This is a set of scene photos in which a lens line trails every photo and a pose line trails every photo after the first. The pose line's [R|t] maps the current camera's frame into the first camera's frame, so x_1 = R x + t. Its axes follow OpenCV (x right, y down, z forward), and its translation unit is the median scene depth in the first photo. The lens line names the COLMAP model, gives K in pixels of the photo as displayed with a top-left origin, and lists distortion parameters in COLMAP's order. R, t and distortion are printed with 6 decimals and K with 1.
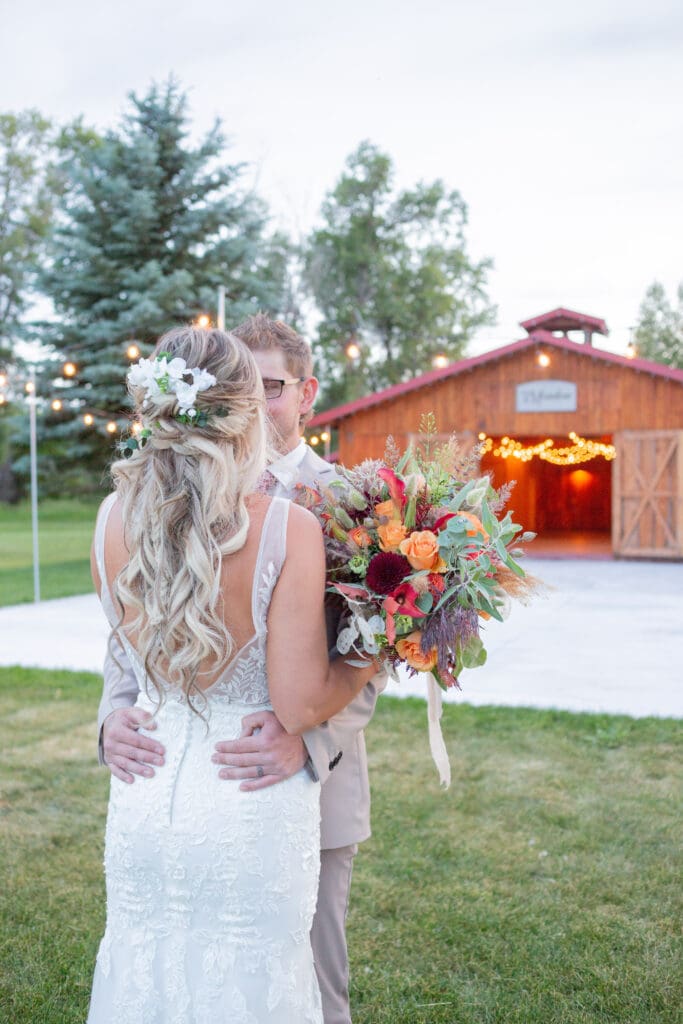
lens RADIAL K [[1095.3, 0, 339.8], [0, 1095.3, 487.8], [0, 0, 1]] dist [-0.088483, 0.011580]
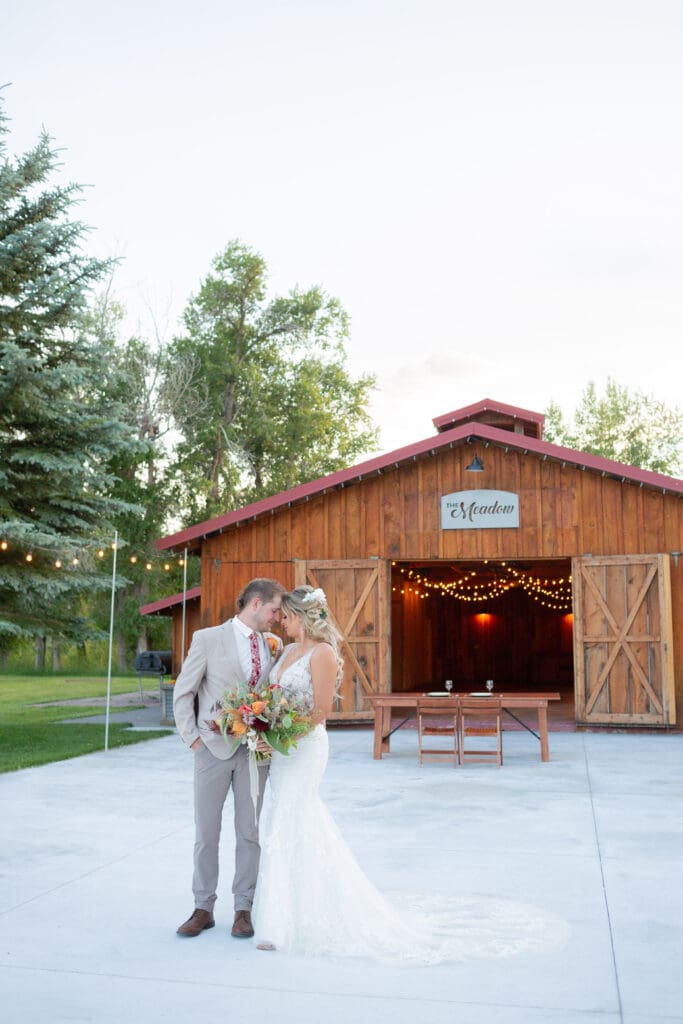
lens RADIAL K [[1095.3, 0, 339.8], [0, 1095.3, 487.8], [0, 0, 1]] dist [-0.088483, 0.011580]
pose [[0.992106, 0.011814, 0.124848, -0.000336], [0.004673, 0.991378, -0.130951, -0.000202], [-0.125319, 0.130500, 0.983496, 0.130327]]
